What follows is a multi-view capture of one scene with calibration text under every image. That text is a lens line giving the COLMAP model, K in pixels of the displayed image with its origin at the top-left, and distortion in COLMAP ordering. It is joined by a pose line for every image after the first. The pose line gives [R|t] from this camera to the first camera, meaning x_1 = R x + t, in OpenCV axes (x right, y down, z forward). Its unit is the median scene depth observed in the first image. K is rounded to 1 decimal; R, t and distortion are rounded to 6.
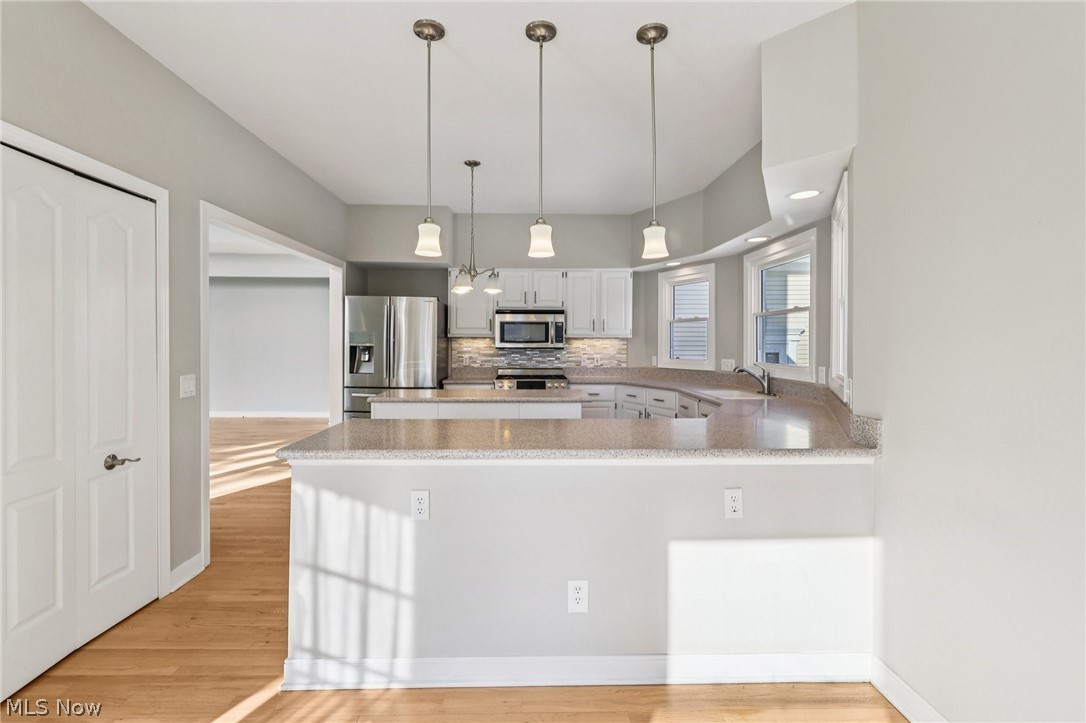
lens RADIAL K [[504.1, 0, 541.4], [0, 504.1, 352.7], [0, 0, 1]] dist [-0.002211, 0.001443]
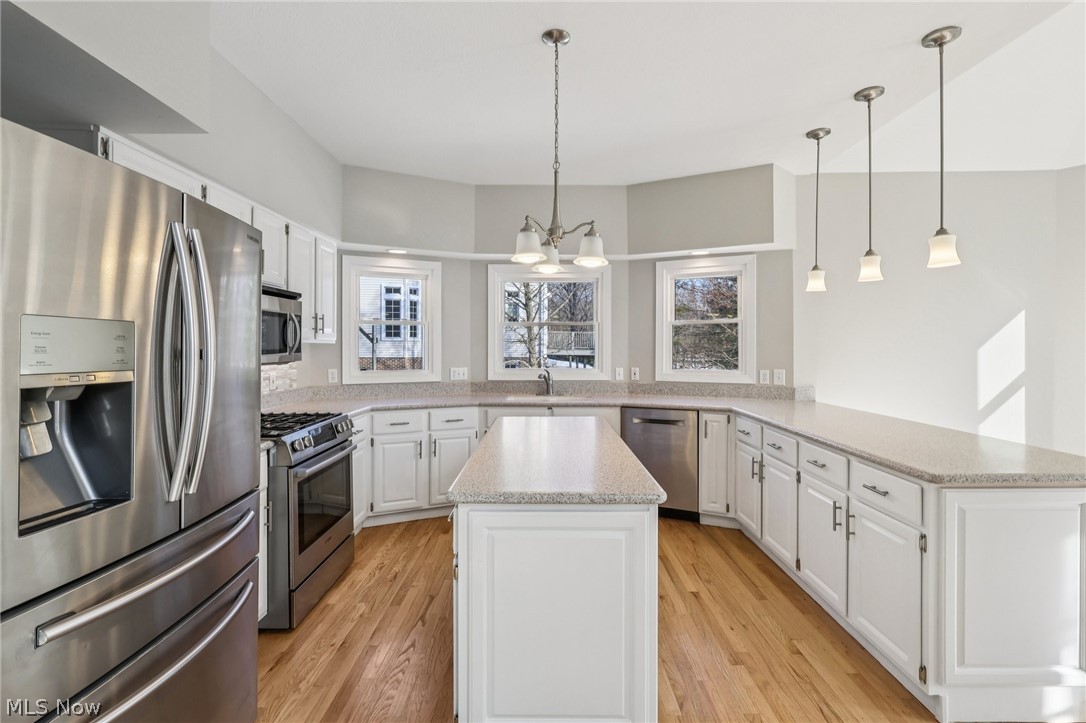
lens RADIAL K [[504.1, 0, 549.3], [0, 504.1, 343.7], [0, 0, 1]] dist [-0.002211, 0.001443]
pose [[0.003601, 0.005019, 0.999981, -0.503511], [0.016759, 0.999847, -0.005078, -0.020671], [-0.999853, 0.016777, 0.003517, 0.716008]]
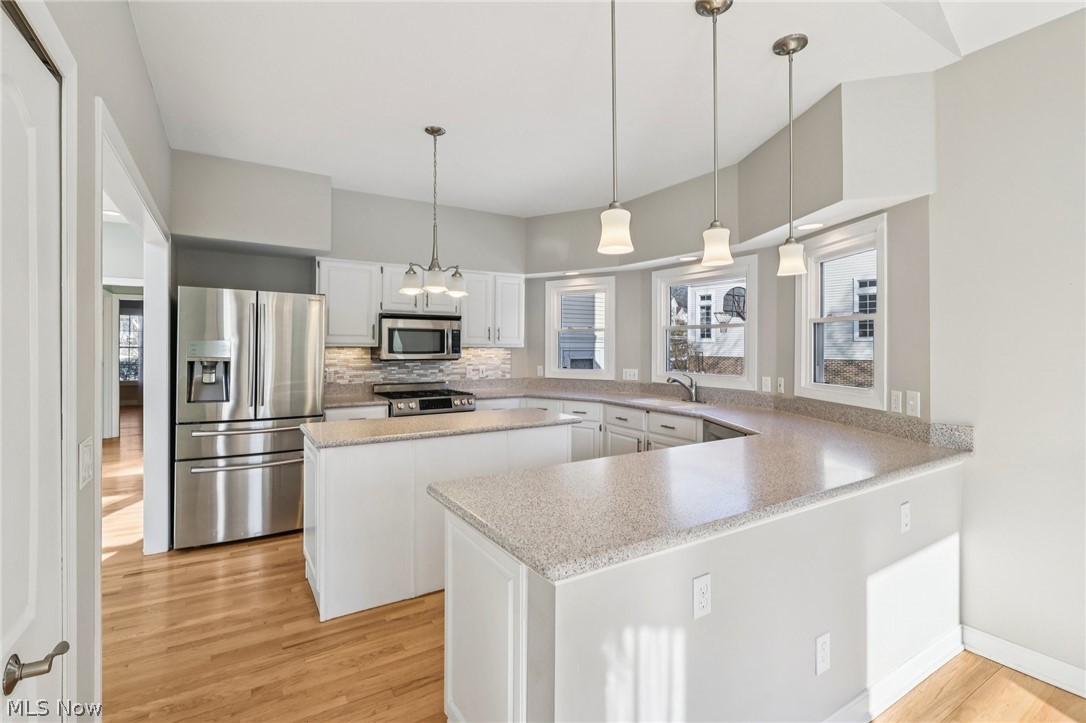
lens RADIAL K [[504.1, 0, 539.5], [0, 504.1, 352.1], [0, 0, 1]] dist [-0.002211, 0.001443]
pose [[0.861412, -0.005979, 0.507871, -0.281782], [0.008929, 0.999954, -0.003373, -0.017201], [-0.507828, 0.007440, 0.861426, 0.166847]]
